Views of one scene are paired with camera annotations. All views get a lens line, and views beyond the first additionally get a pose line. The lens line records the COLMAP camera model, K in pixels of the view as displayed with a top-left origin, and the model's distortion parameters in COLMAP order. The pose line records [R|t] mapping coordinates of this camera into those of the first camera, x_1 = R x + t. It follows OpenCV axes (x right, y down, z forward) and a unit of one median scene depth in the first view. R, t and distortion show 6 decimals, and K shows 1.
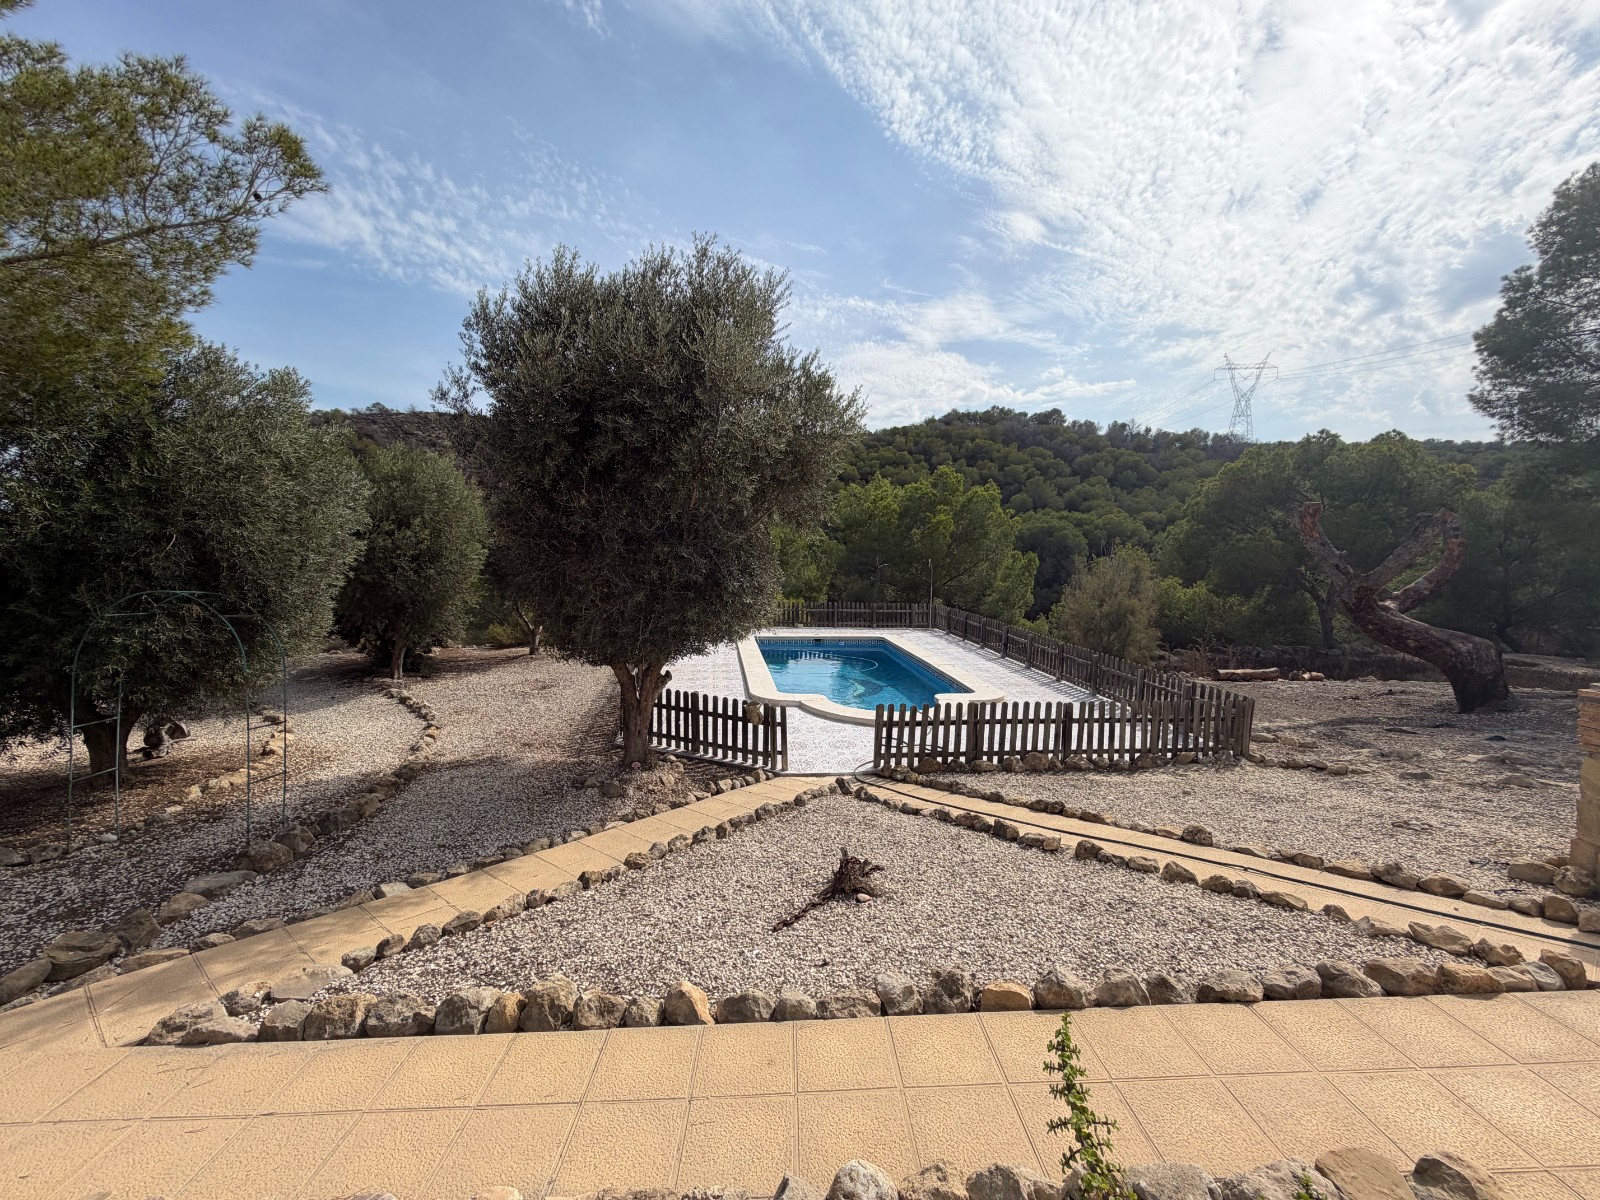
lens RADIAL K [[641.6, 0, 800.0], [0, 641.6, 600.0], [0, 0, 1]] dist [0.002011, -0.001081]
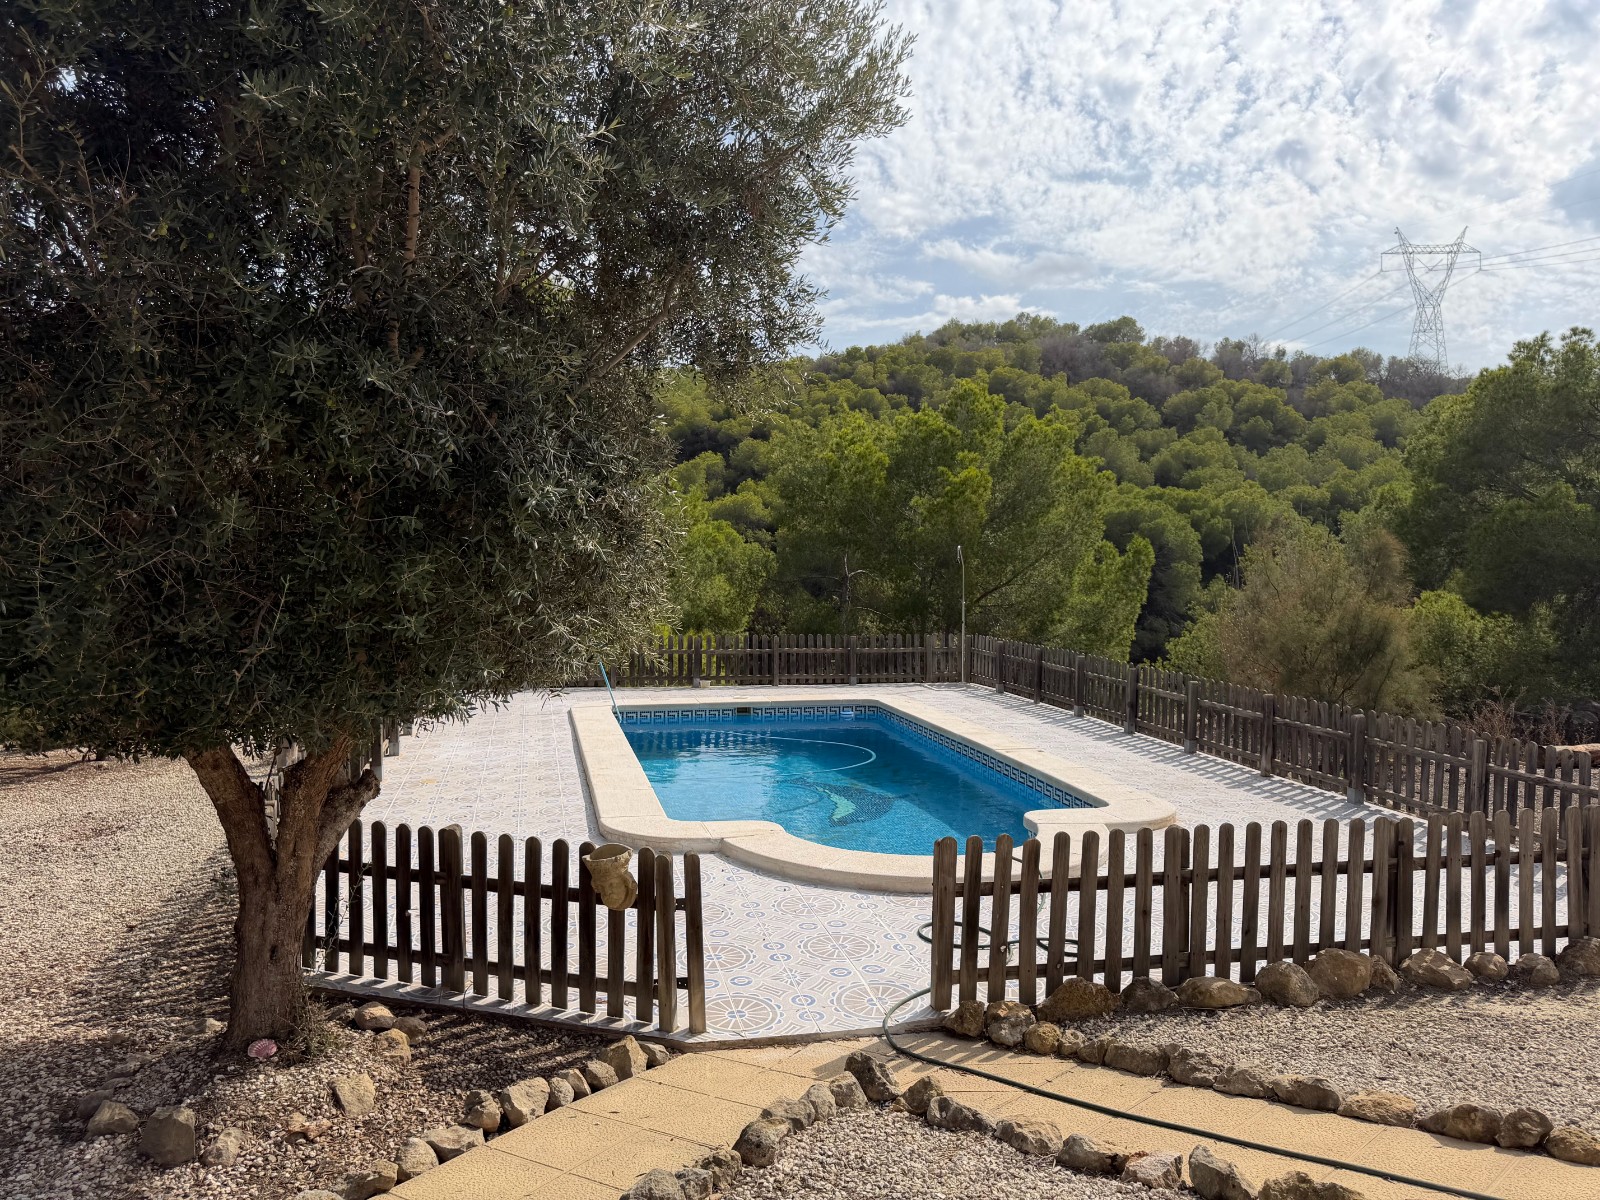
lens RADIAL K [[1109.6, 0, 806.3], [0, 1109.6, 599.9], [0, 0, 1]] dist [0.081885, -0.097299]
pose [[0.994213, -0.017270, 0.106025, -0.024764], [0.022969, 0.998343, -0.052764, 0.051530], [-0.104938, 0.054894, 0.992963, 0.328822]]
